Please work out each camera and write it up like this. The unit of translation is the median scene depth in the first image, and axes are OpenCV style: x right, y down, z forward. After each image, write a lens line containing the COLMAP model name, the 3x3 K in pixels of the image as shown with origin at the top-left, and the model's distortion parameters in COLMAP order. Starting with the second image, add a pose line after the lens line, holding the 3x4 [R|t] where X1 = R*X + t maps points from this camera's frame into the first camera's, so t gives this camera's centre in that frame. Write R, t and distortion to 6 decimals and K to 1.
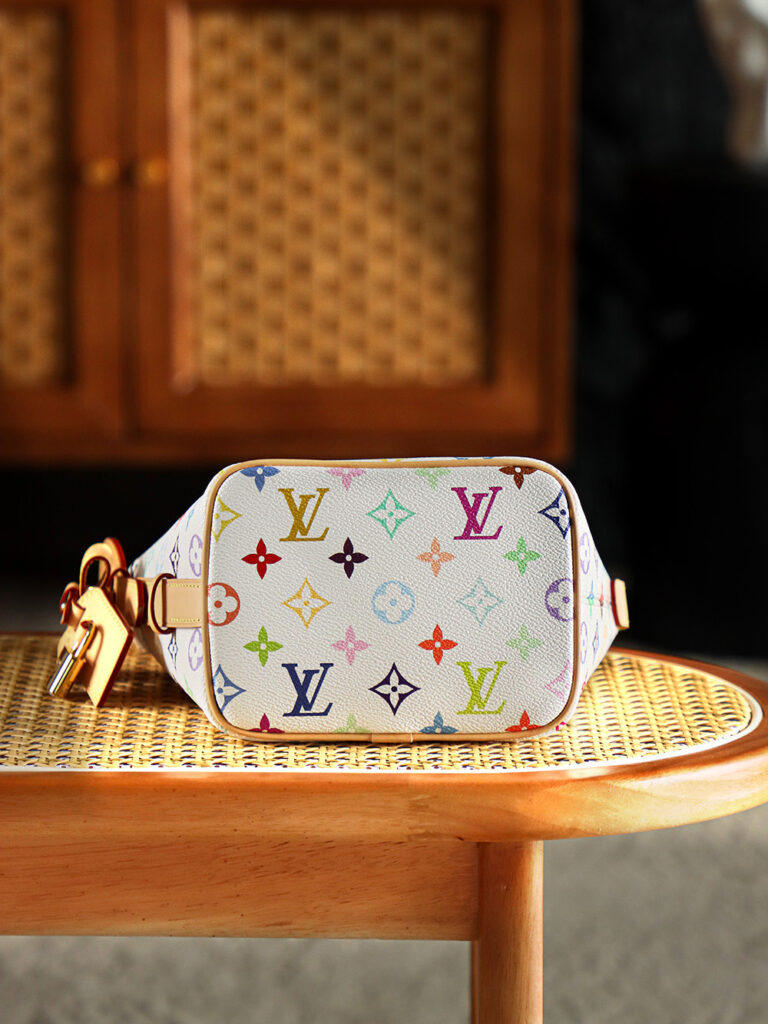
lens RADIAL K [[4619.7, 0, 384.0], [0, 4619.7, 512.0], [0, 0, 1]] dist [0.547982, 0.339552]
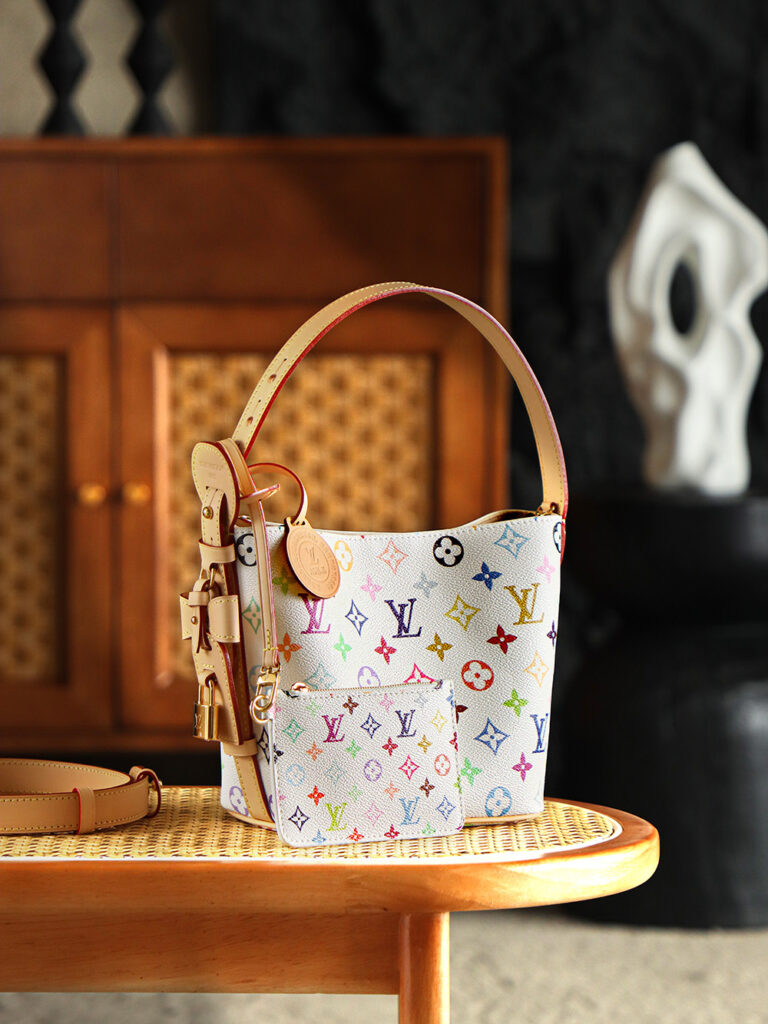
lens RADIAL K [[4838.5, 0, 384.0], [0, 4838.5, 512.0], [0, 0, 1]] dist [0.775913, -4.281010]
pose [[0.999985, -0.002691, 0.004820, 0.009118], [0.003138, 0.995446, -0.095280, 0.082577], [-0.004541, 0.095294, 0.995439, -0.343771]]
